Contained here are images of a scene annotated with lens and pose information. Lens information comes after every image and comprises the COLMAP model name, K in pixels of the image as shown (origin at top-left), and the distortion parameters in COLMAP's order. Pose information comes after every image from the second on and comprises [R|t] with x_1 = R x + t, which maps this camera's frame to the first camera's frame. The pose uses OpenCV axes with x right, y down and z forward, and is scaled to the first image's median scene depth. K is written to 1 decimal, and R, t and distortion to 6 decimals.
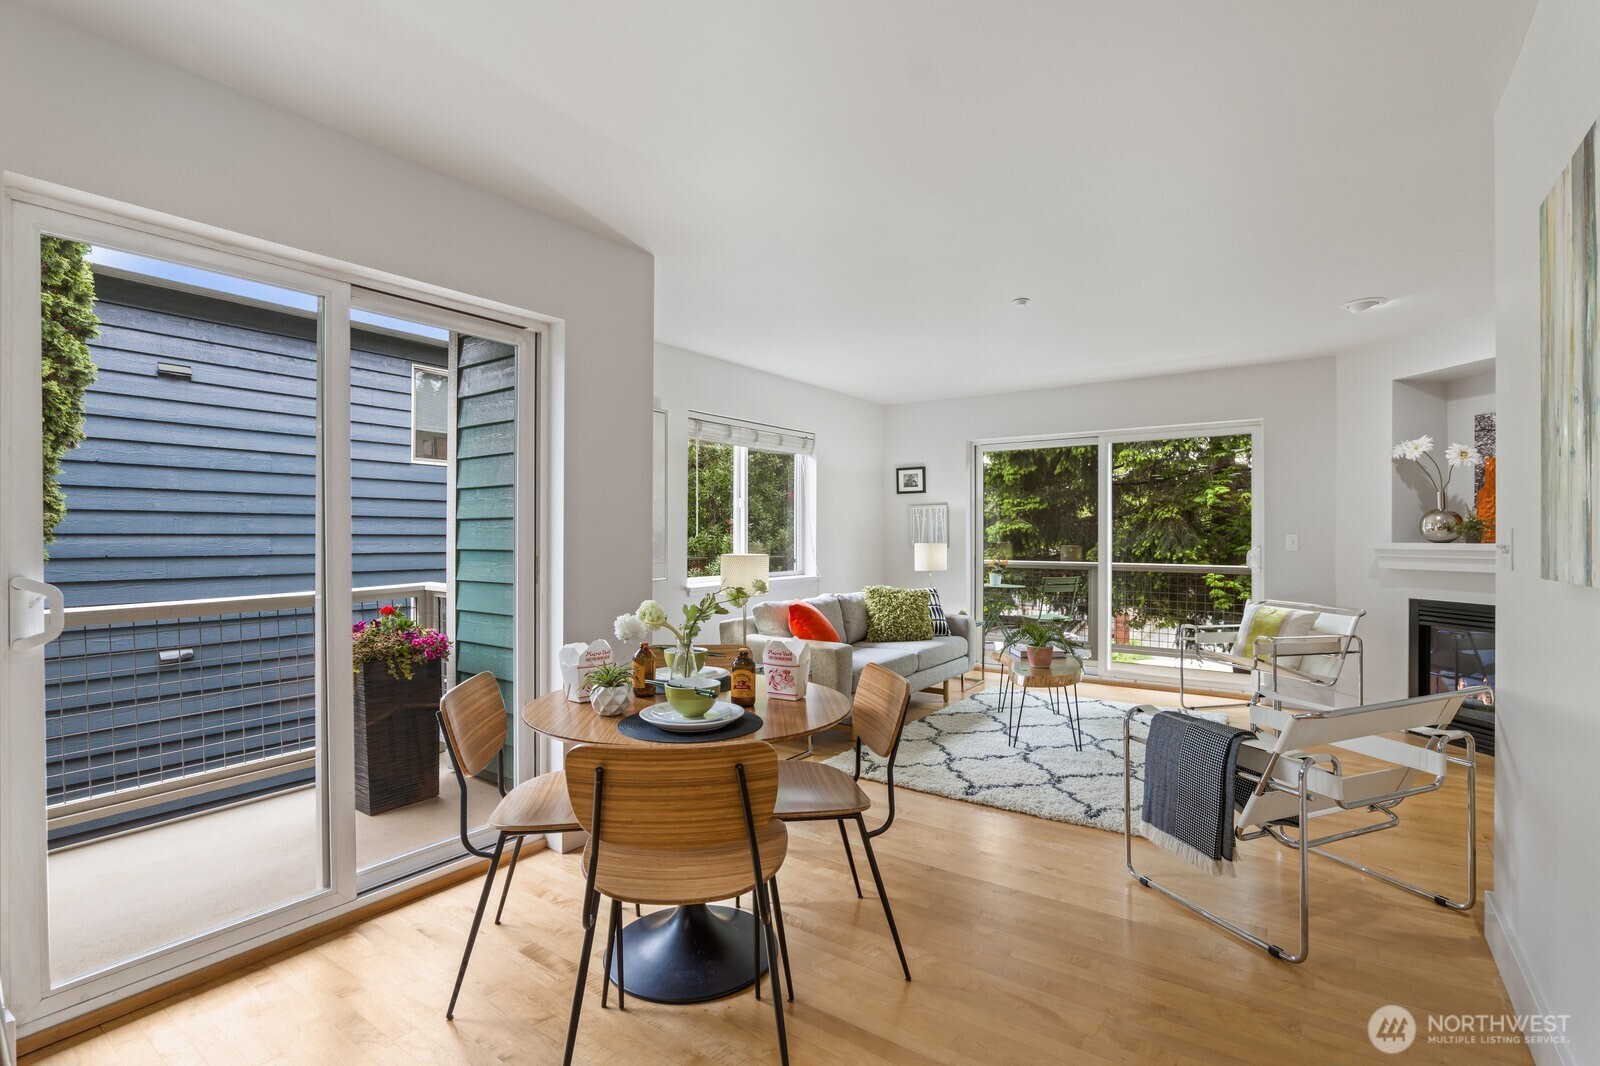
lens RADIAL K [[741.9, 0, 802.3], [0, 741.9, 541.6], [0, 0, 1]] dist [-0.023595, 0.007484]
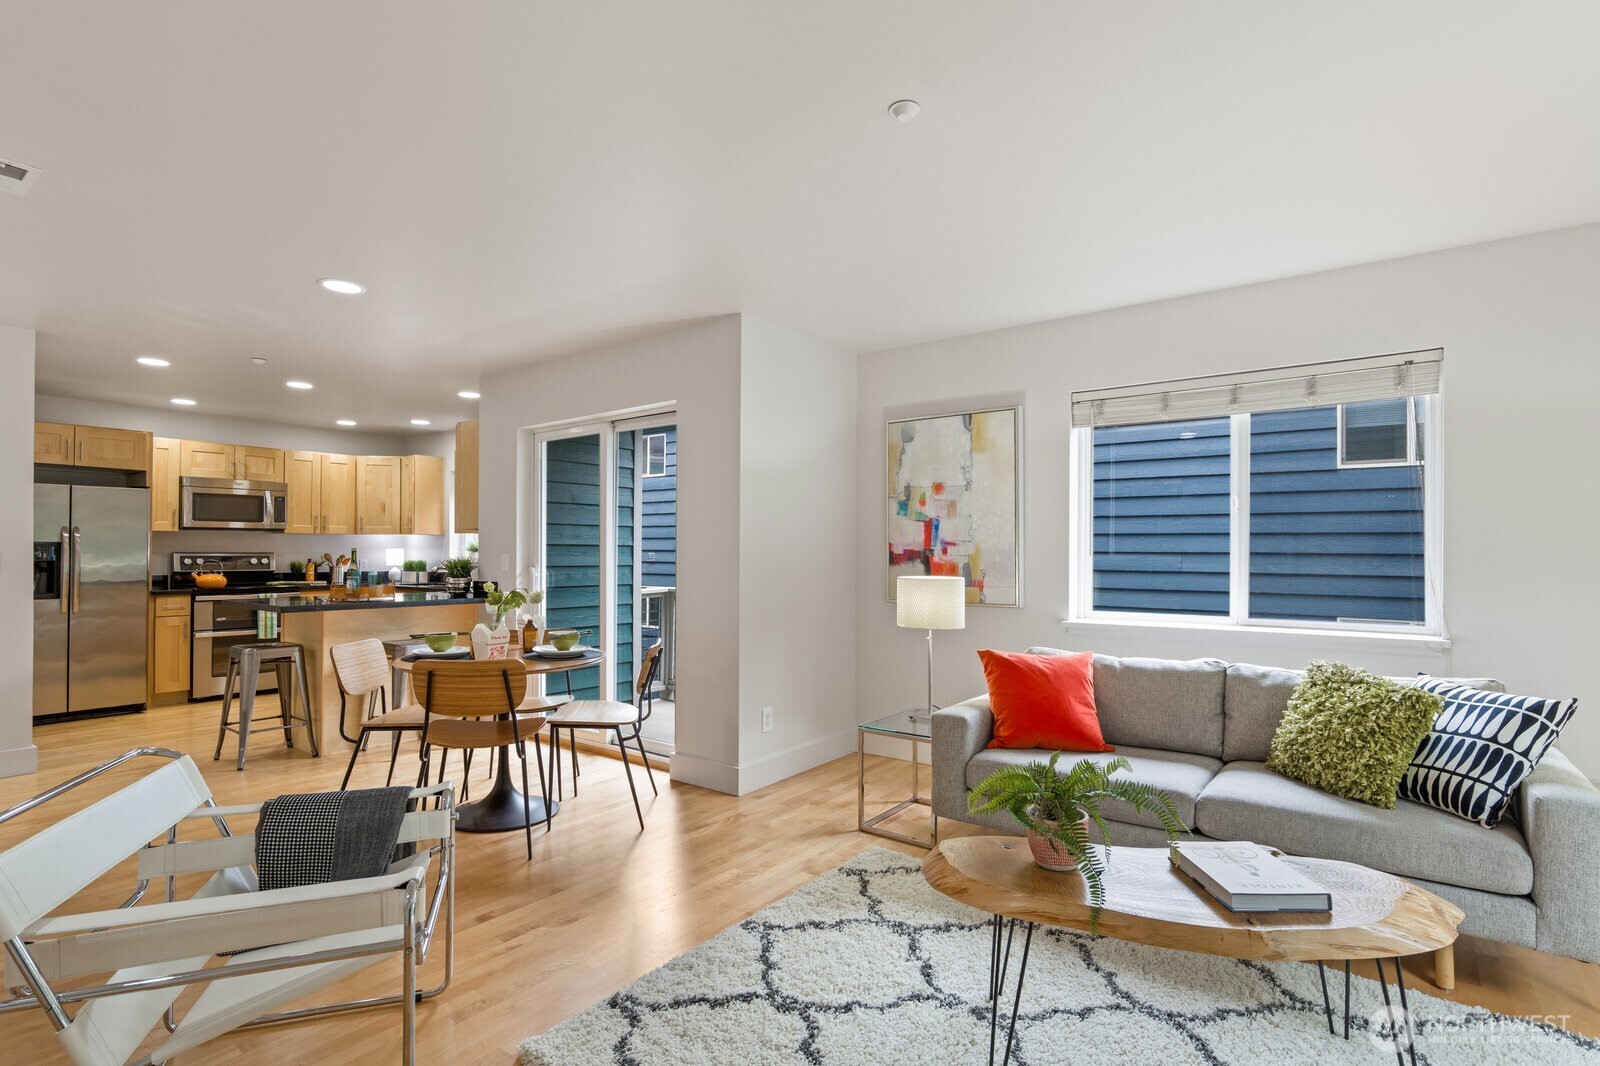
lens RADIAL K [[773.8, 0, 798.2], [0, 773.8, 544.2], [0, 0, 1]] dist [-0.007530, 0.000103]
pose [[-0.029426, -0.009409, -0.999523, 0.654484], [-0.012256, 0.999884, -0.009051, -0.007994], [0.999492, 0.011984, -0.029538, 0.729055]]
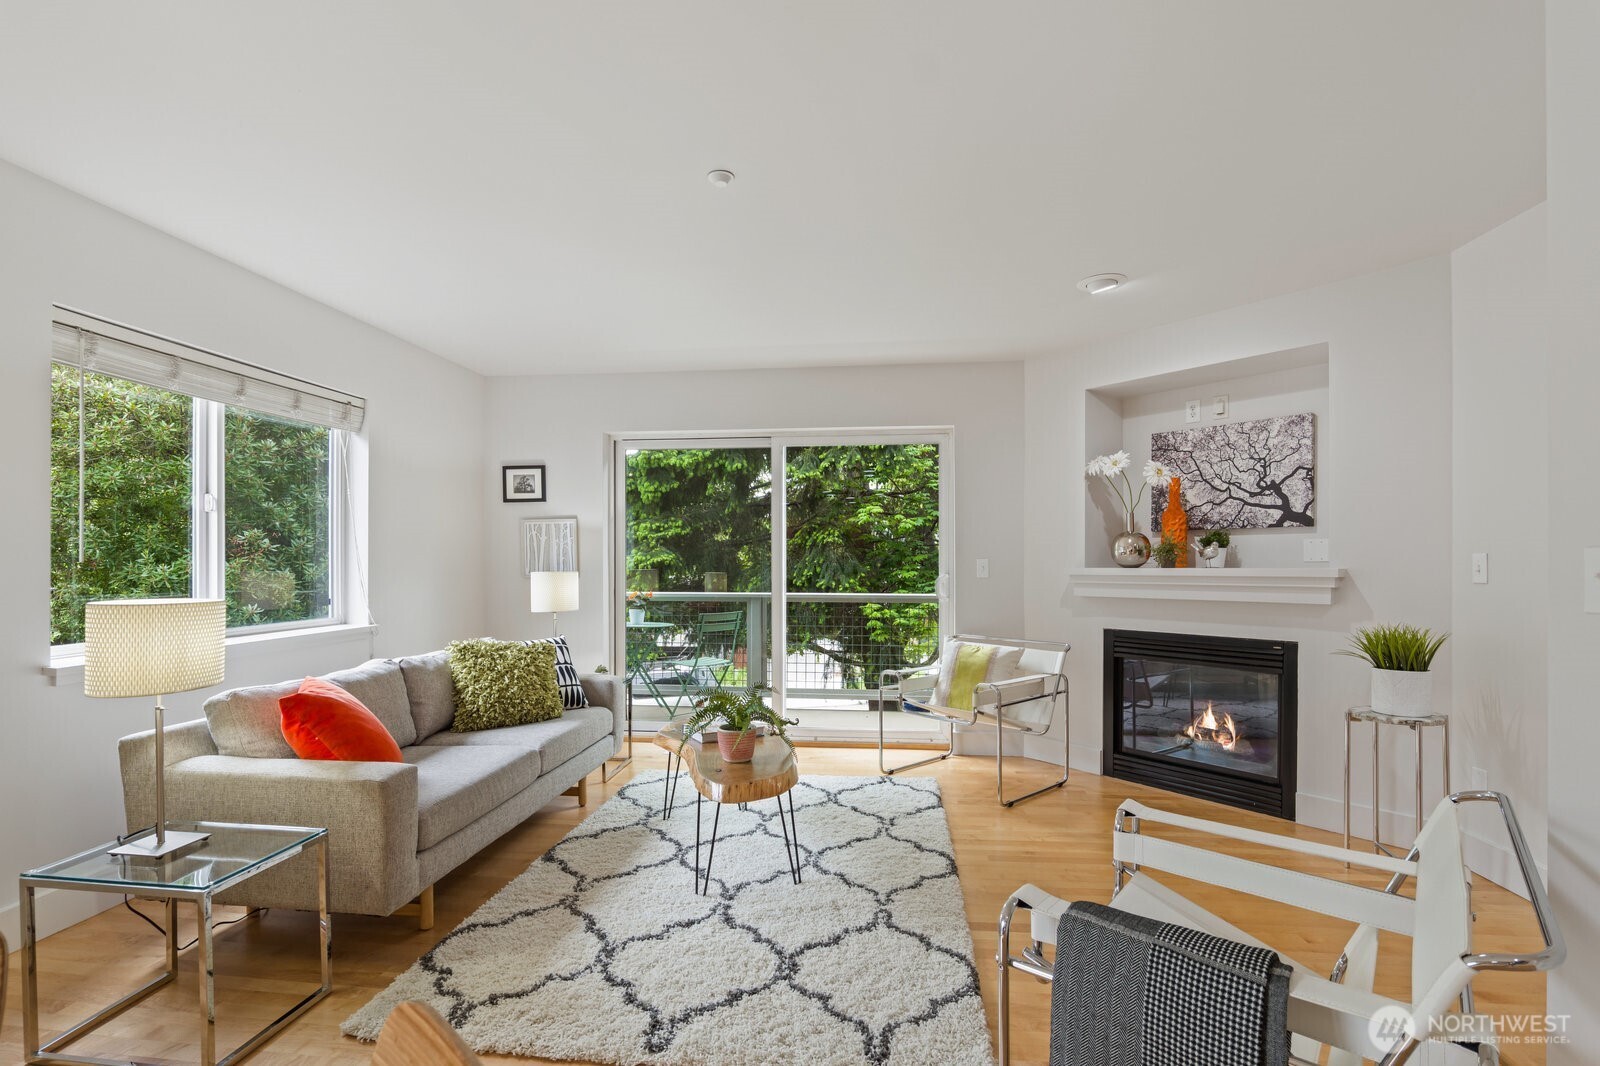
lens RADIAL K [[748.8, 0, 801.1], [0, 748.8, 564.8], [0, 0, 1]] dist [-0.019400, 0.000289]
pose [[0.874412, -0.003240, 0.485173, 0.041769], [0.005466, 0.999980, -0.003174, -0.001195], [-0.485153, 0.005428, 0.874412, 0.330994]]
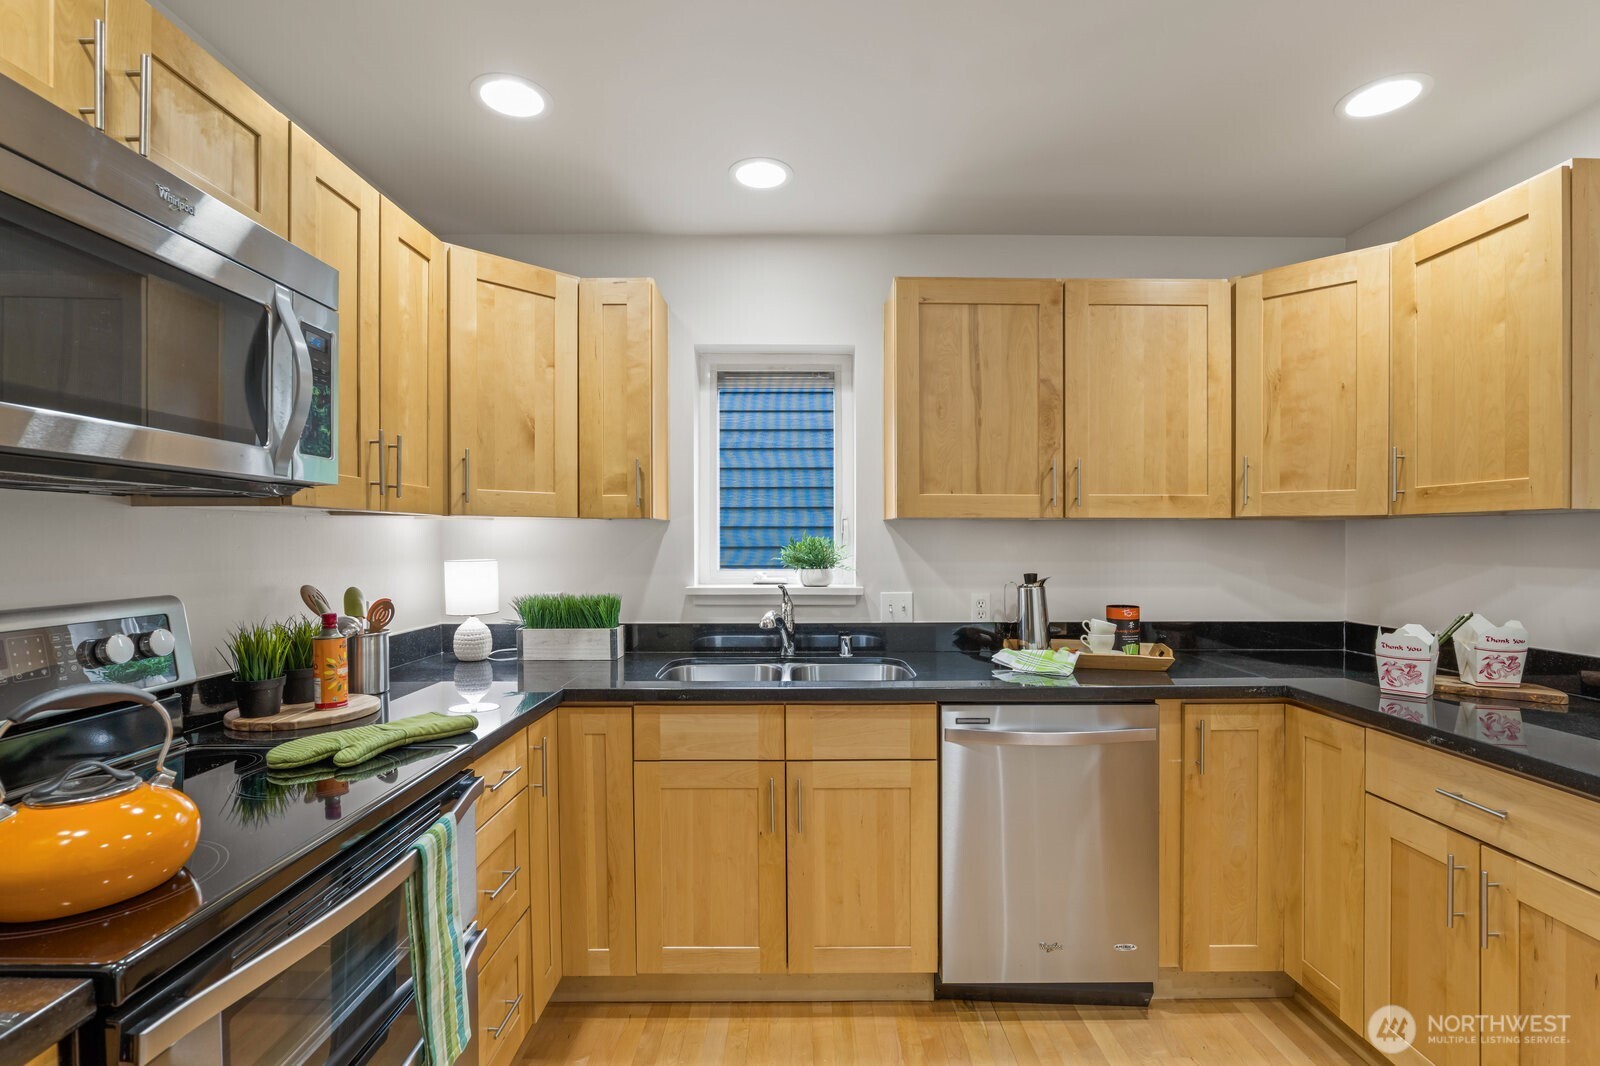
lens RADIAL K [[741.9, 0, 802.3], [0, 741.9, 541.6], [0, 0, 1]] dist [-0.023595, 0.007484]
pose [[0.577556, 0.002982, -0.816346, -0.395054], [-0.008107, 0.999965, -0.002083, -0.016298], [0.816311, 0.007821, 0.577560, -0.273506]]
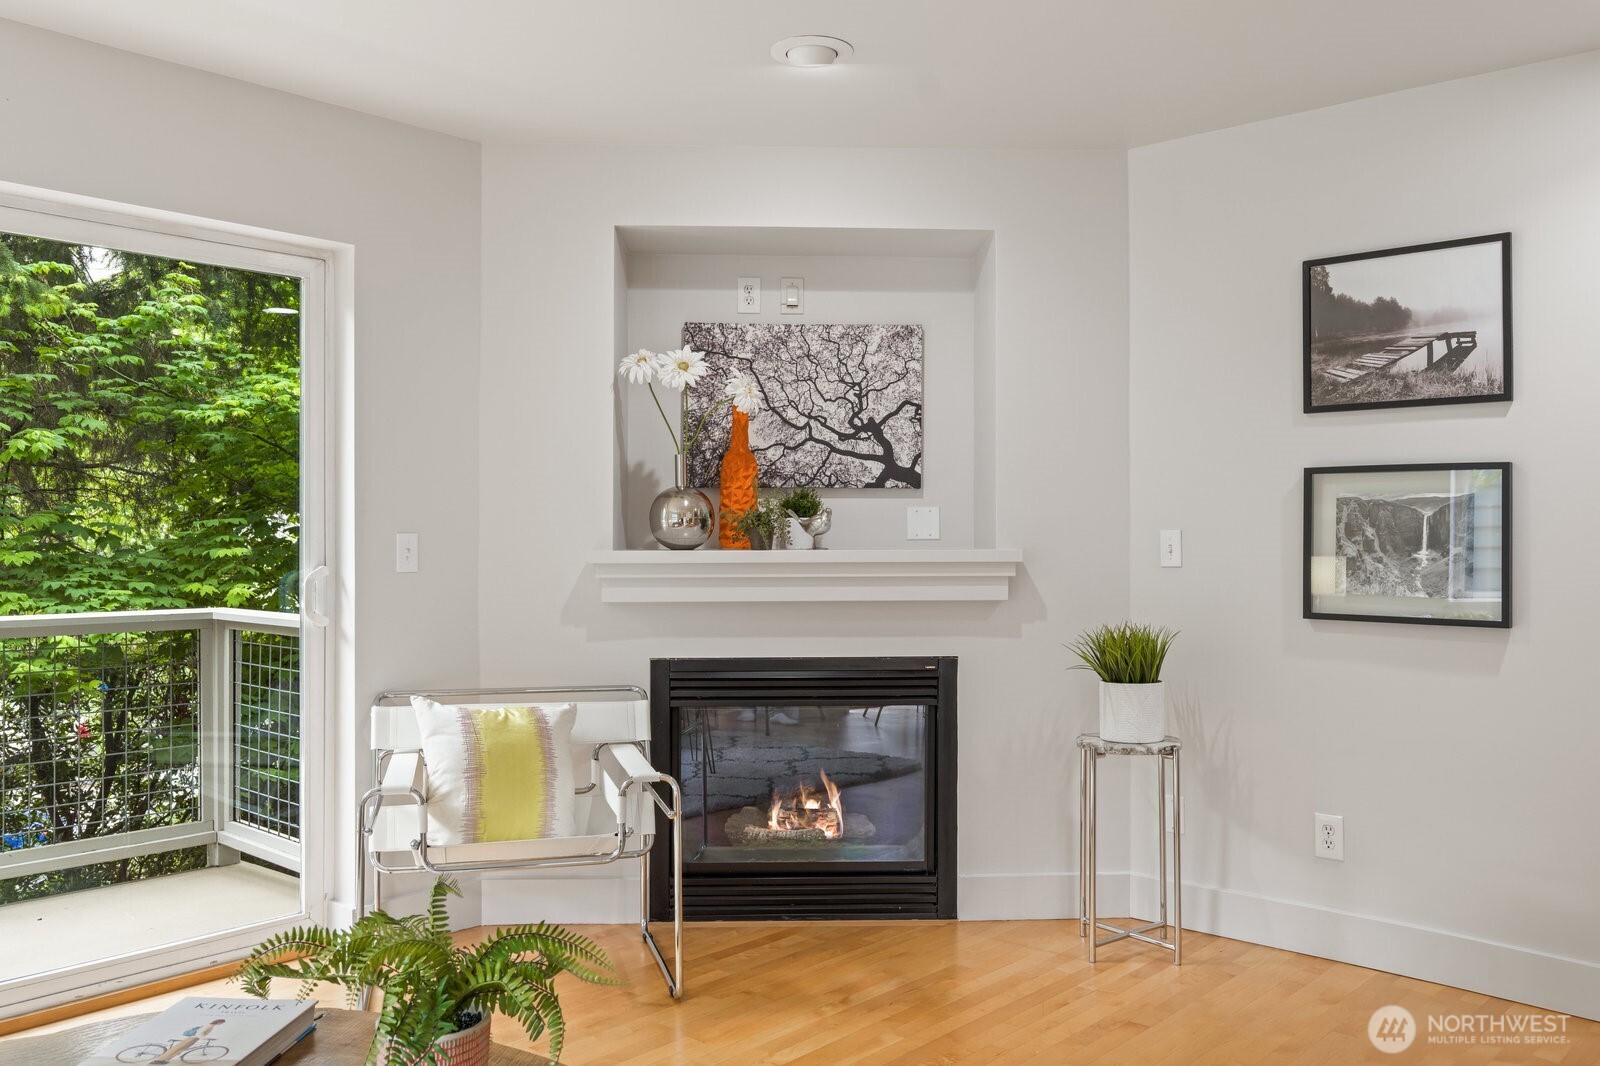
lens RADIAL K [[1301.9, 0, 813.0], [0, 1301.9, 527.6], [0, 0, 1]] dist [-0.004671, -0.003222]
pose [[0.104693, 0.004237, 0.994496, -0.058086], [0.006688, 0.999965, -0.004965, -0.008025], [-0.994482, 0.007170, 0.104661, 0.710175]]
